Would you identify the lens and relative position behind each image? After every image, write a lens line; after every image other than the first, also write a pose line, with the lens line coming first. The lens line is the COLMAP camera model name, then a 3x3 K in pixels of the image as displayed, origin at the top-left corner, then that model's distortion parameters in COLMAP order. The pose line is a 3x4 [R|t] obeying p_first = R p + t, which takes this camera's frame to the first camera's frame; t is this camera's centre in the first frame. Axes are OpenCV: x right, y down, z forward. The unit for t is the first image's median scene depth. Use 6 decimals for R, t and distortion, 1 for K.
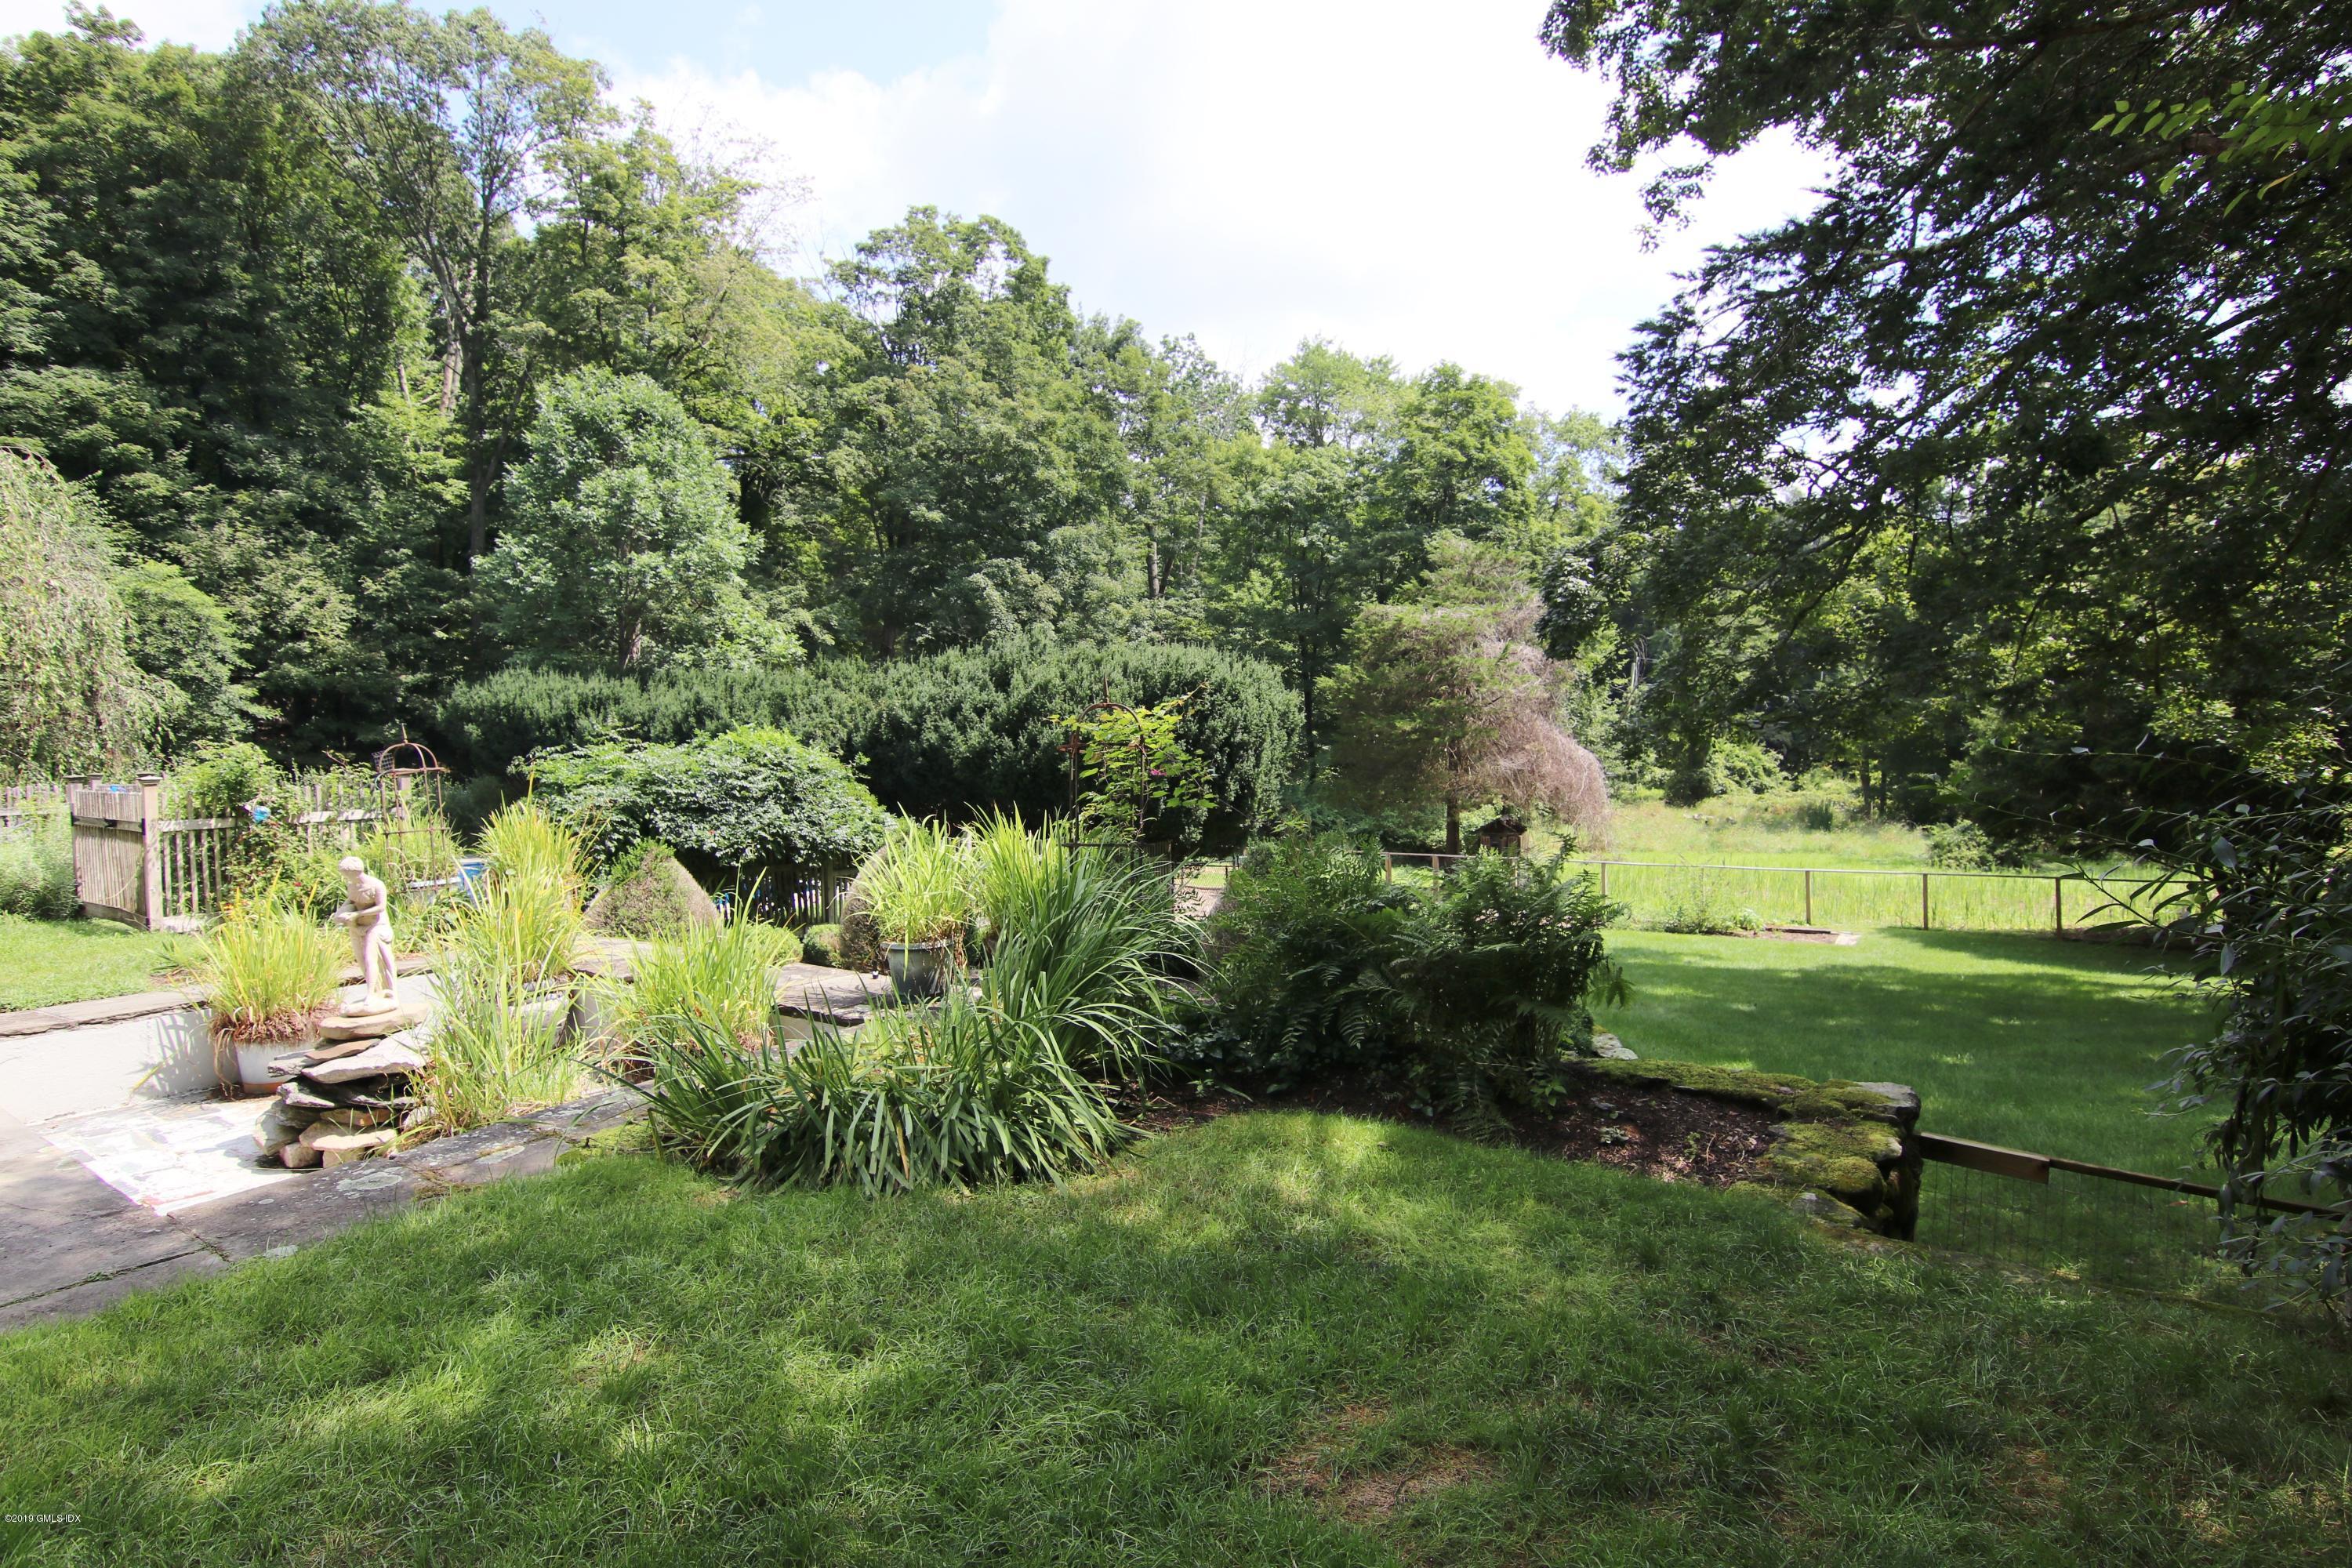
lens RADIAL K [[1198.1, 0, 1177.6], [0, 1198.1, 779.4], [0, 0, 1]] dist [-0.011377, -0.006494]
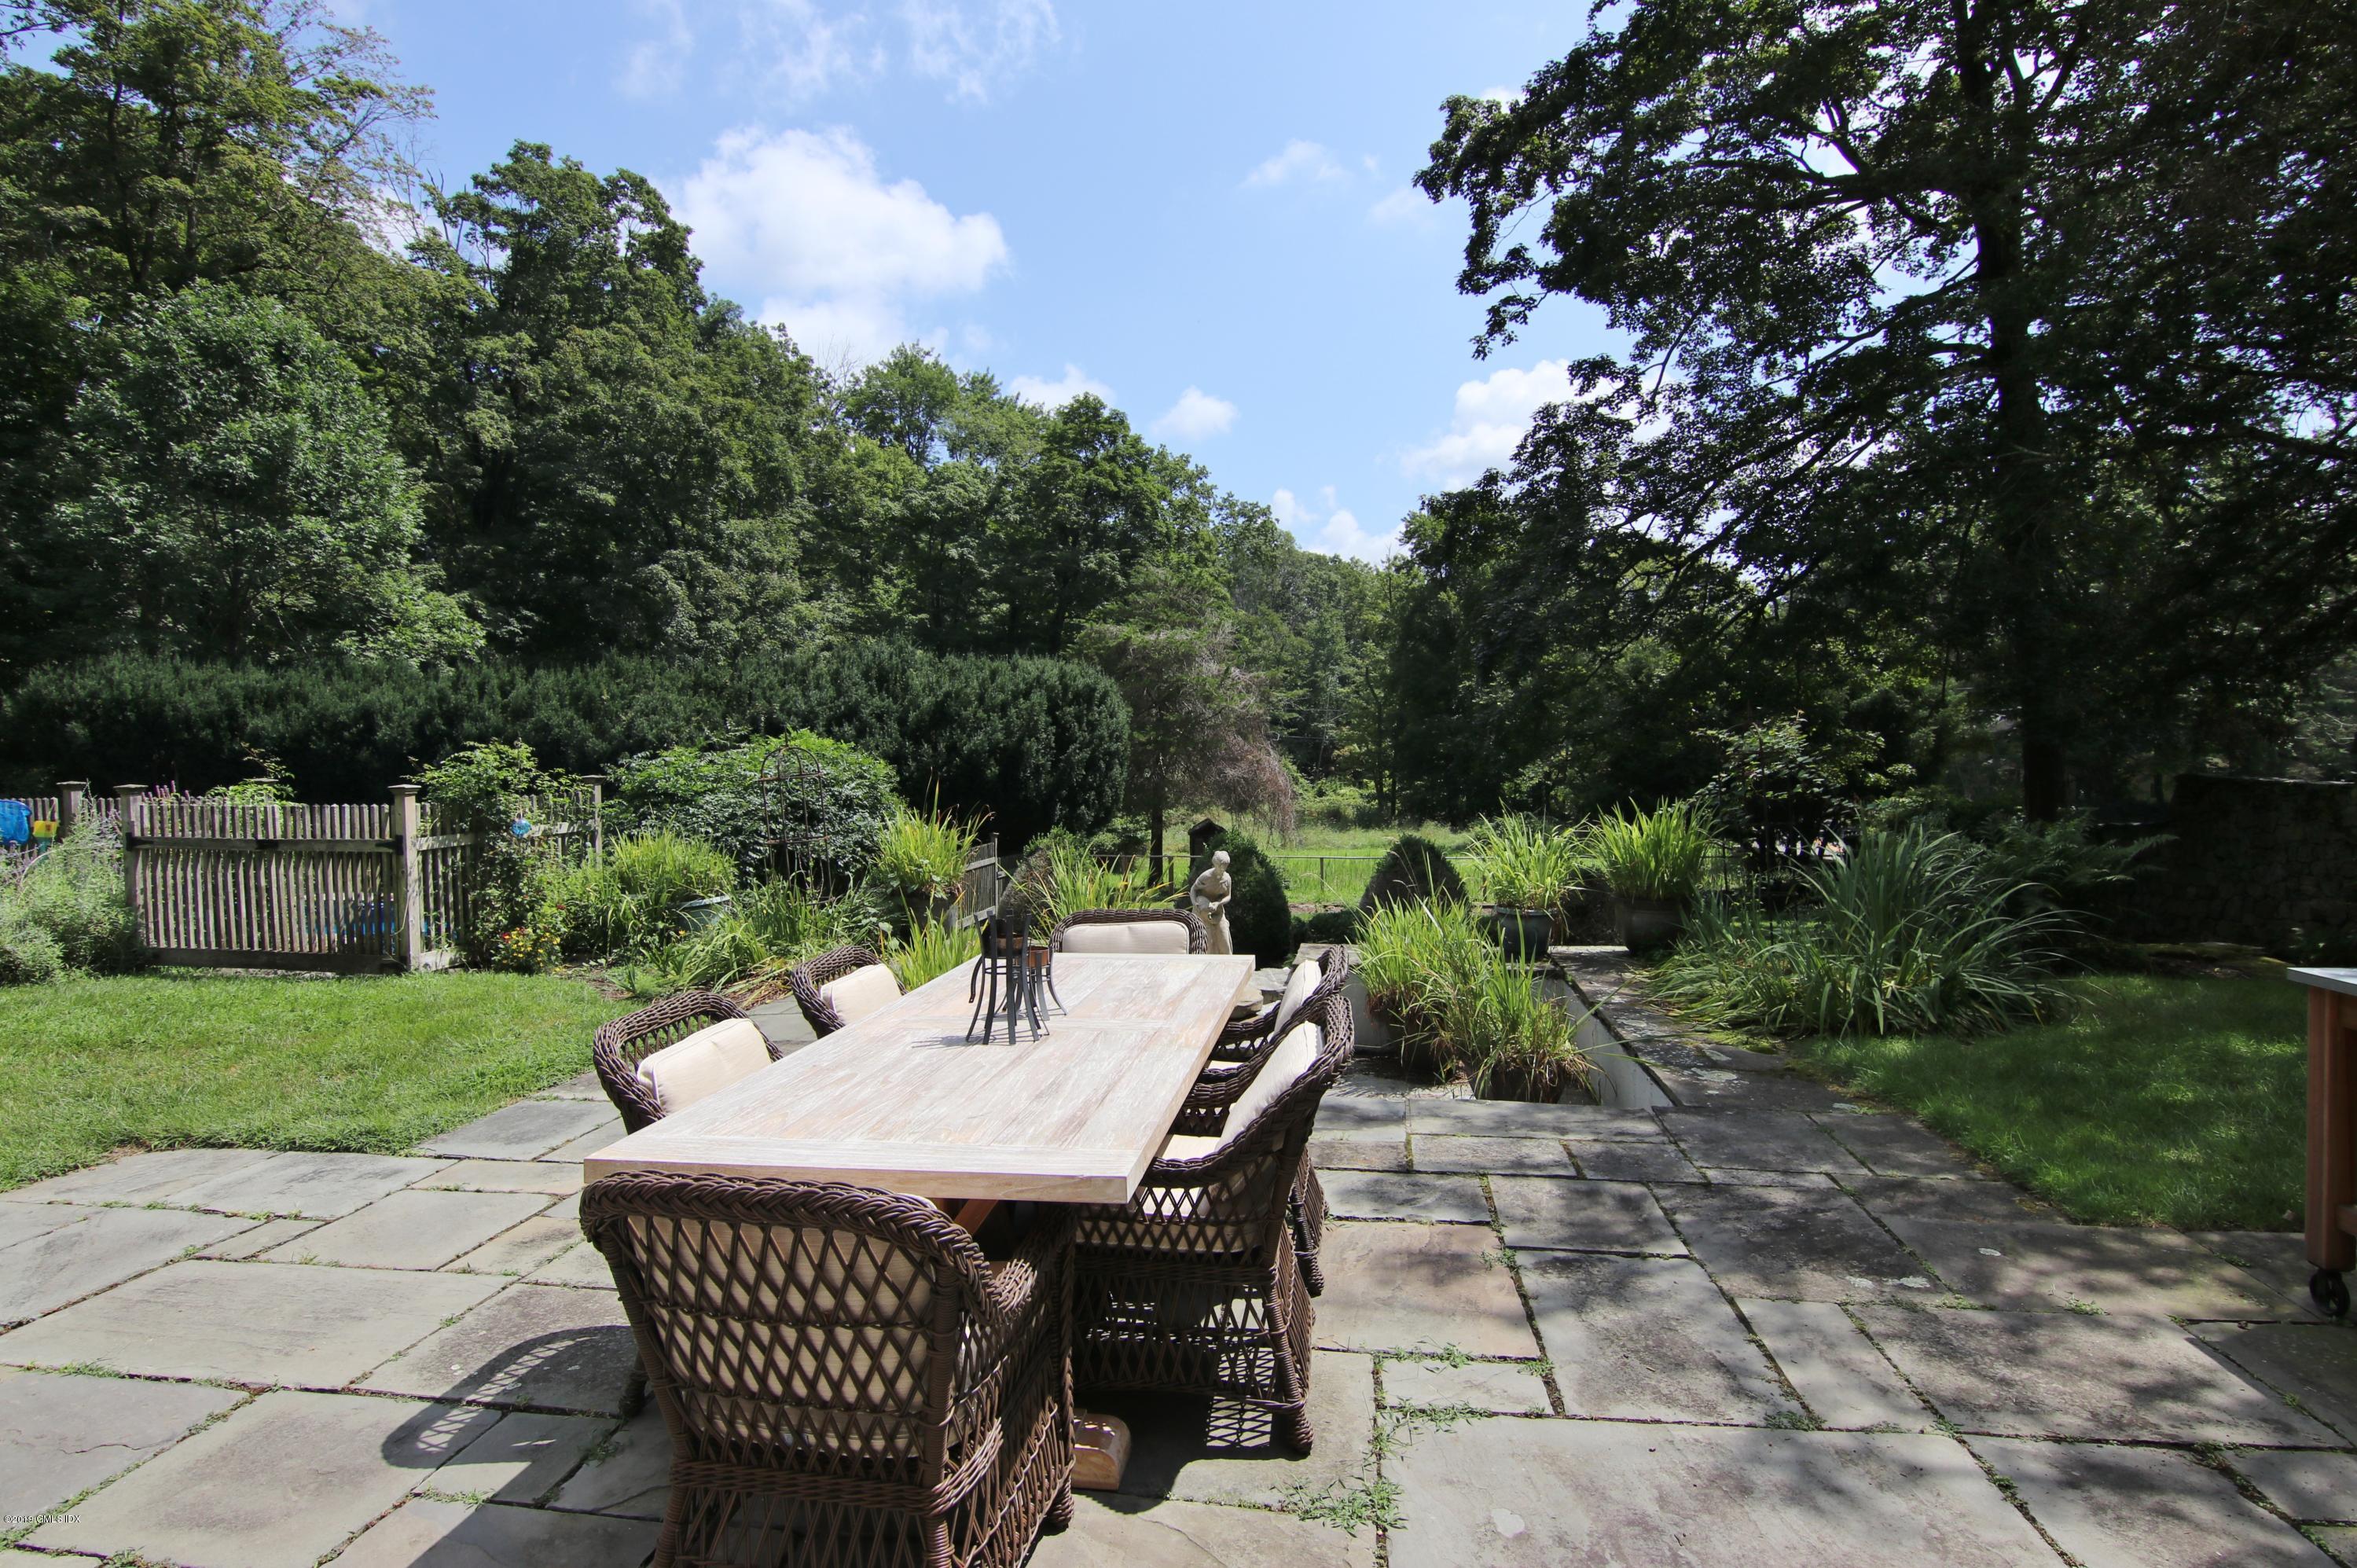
lens RADIAL K [[1200.7, 0, 1172.2], [0, 1200.7, 784.5], [0, 0, 1]] dist [-0.011377, -0.006494]
pose [[0.906942, -0.005265, 0.421222, -0.199827], [0.006945, 0.999973, -0.002453, 0.000930], [-0.421198, 0.005150, 0.906954, 0.003972]]
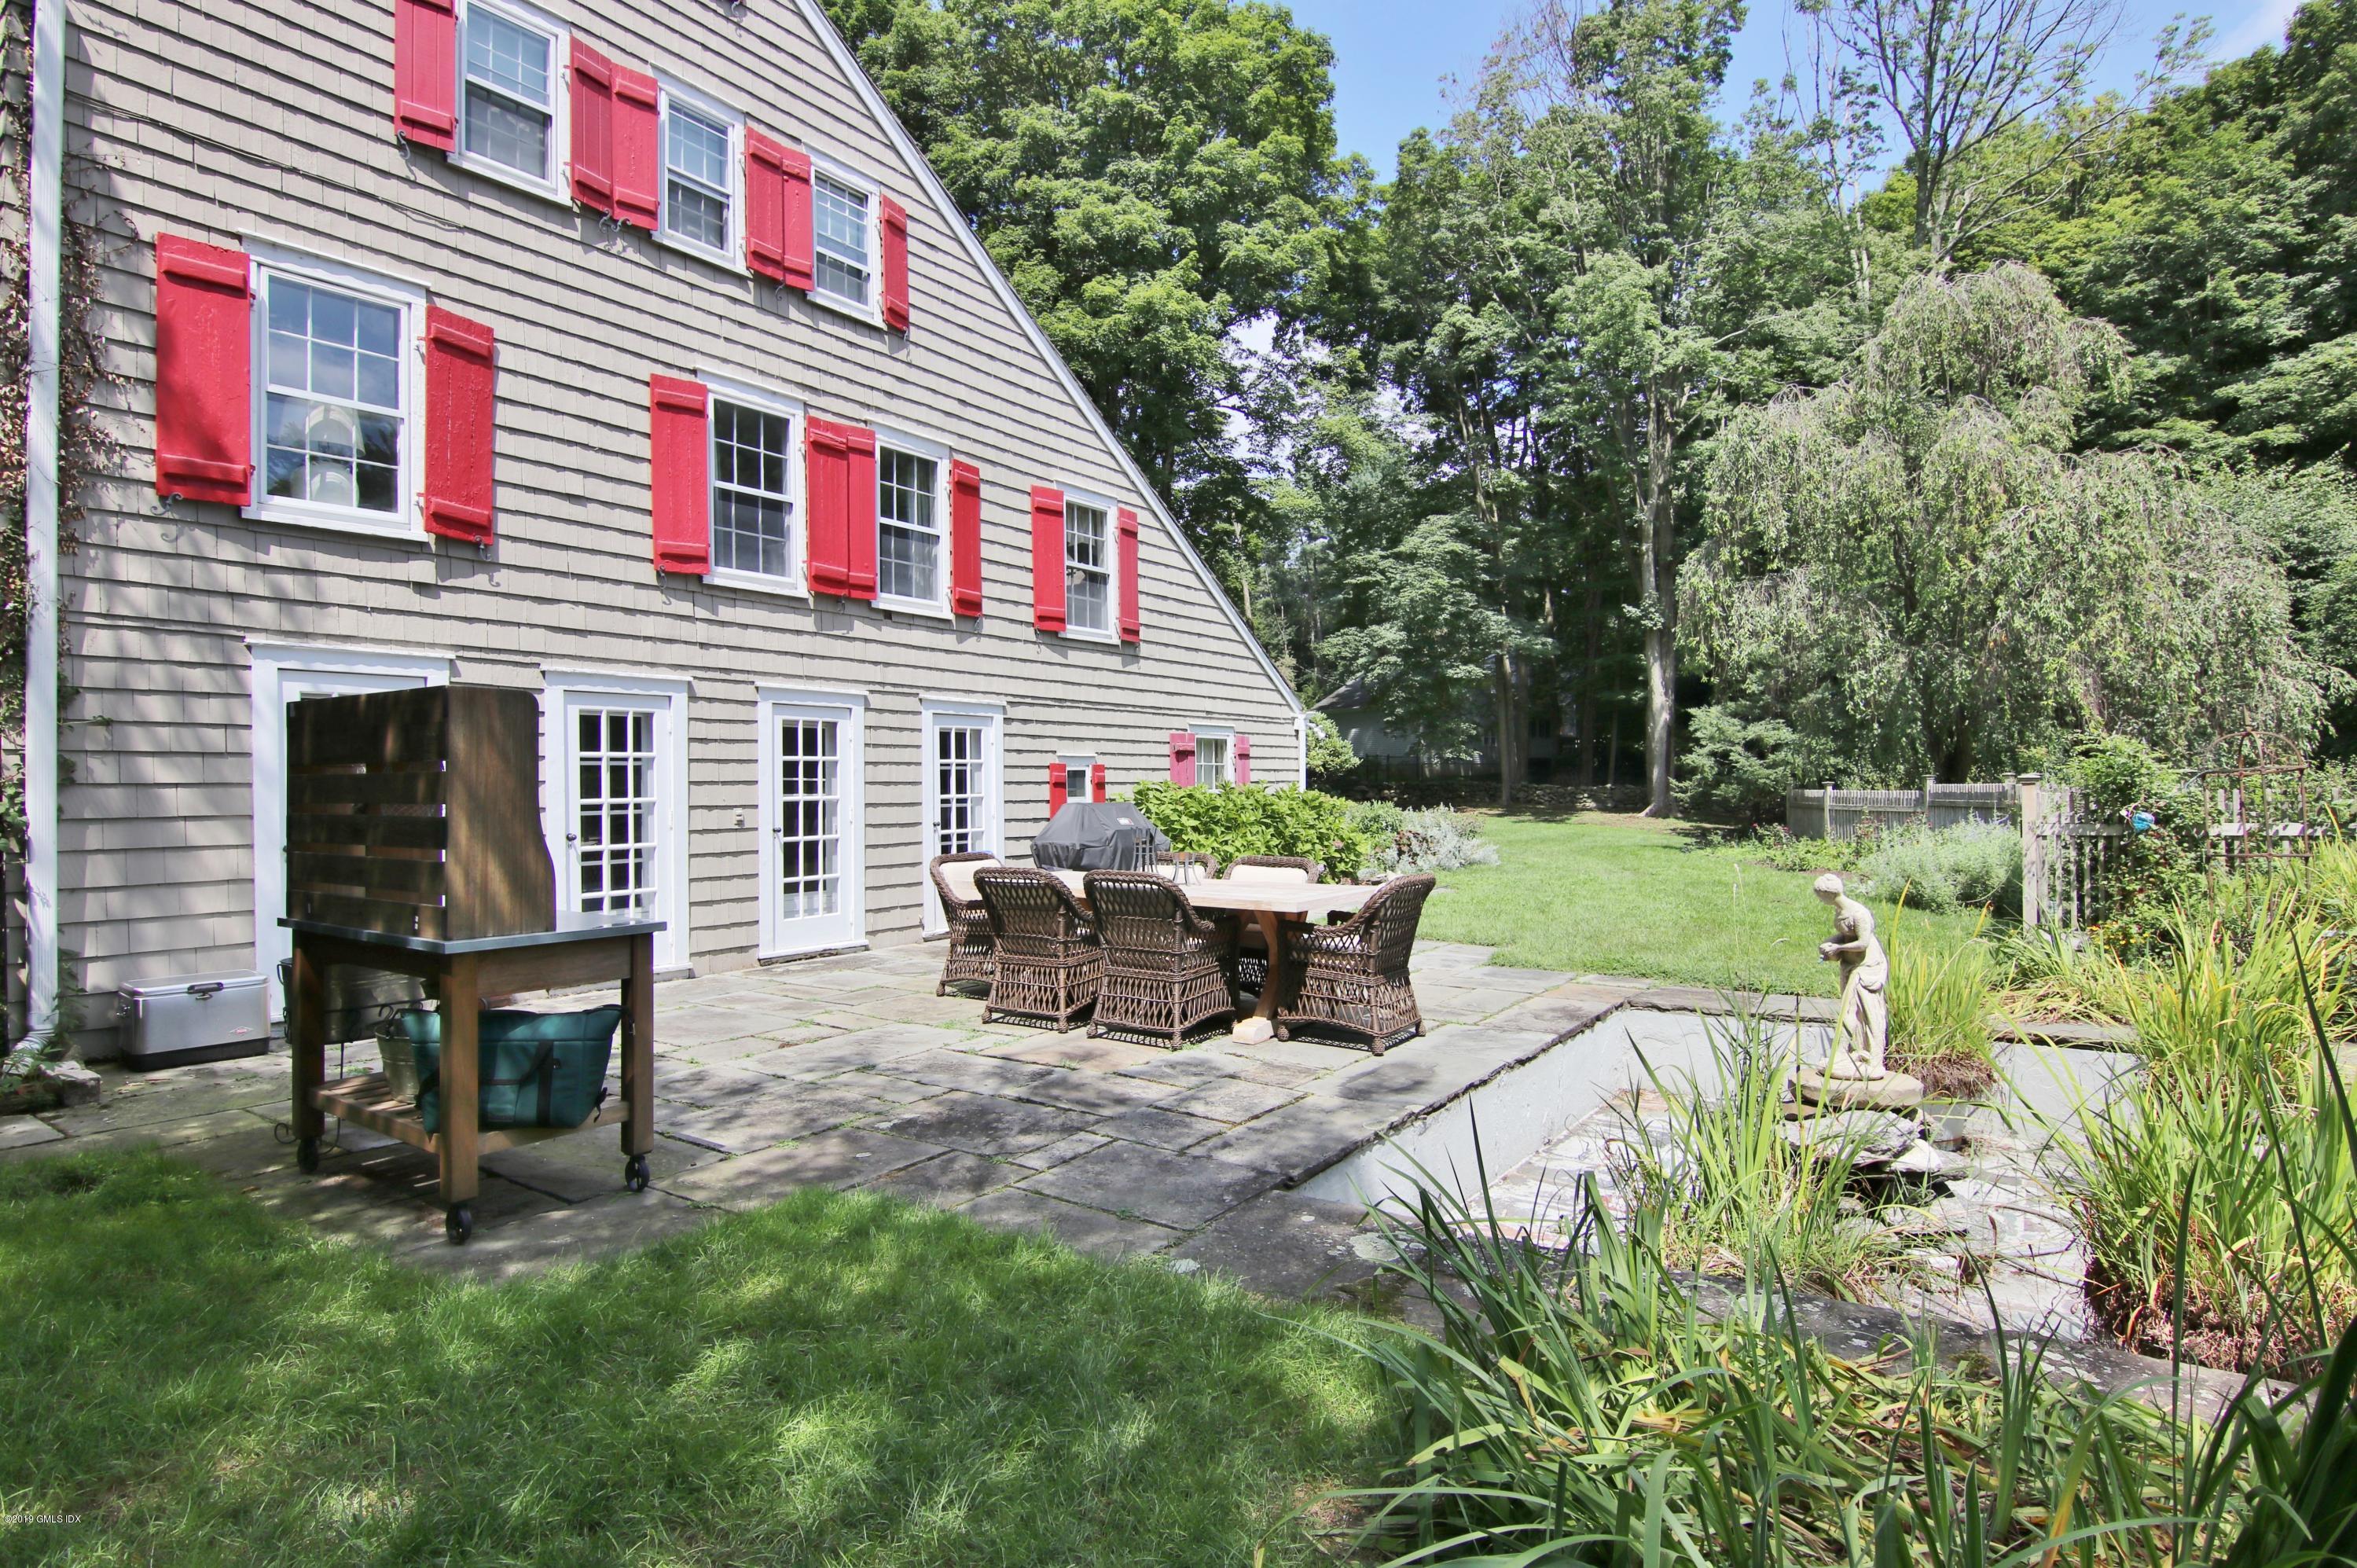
lens RADIAL K [[1200.7, 0, 1172.4], [0, 1200.7, 770.5], [0, 0, 1]] dist [-0.011377, -0.006494]
pose [[-0.017859, 0.014858, -0.999730, 0.022466], [-0.020856, 0.999666, 0.015229, -0.001588], [0.999623, 0.021122, -0.017543, 0.097412]]
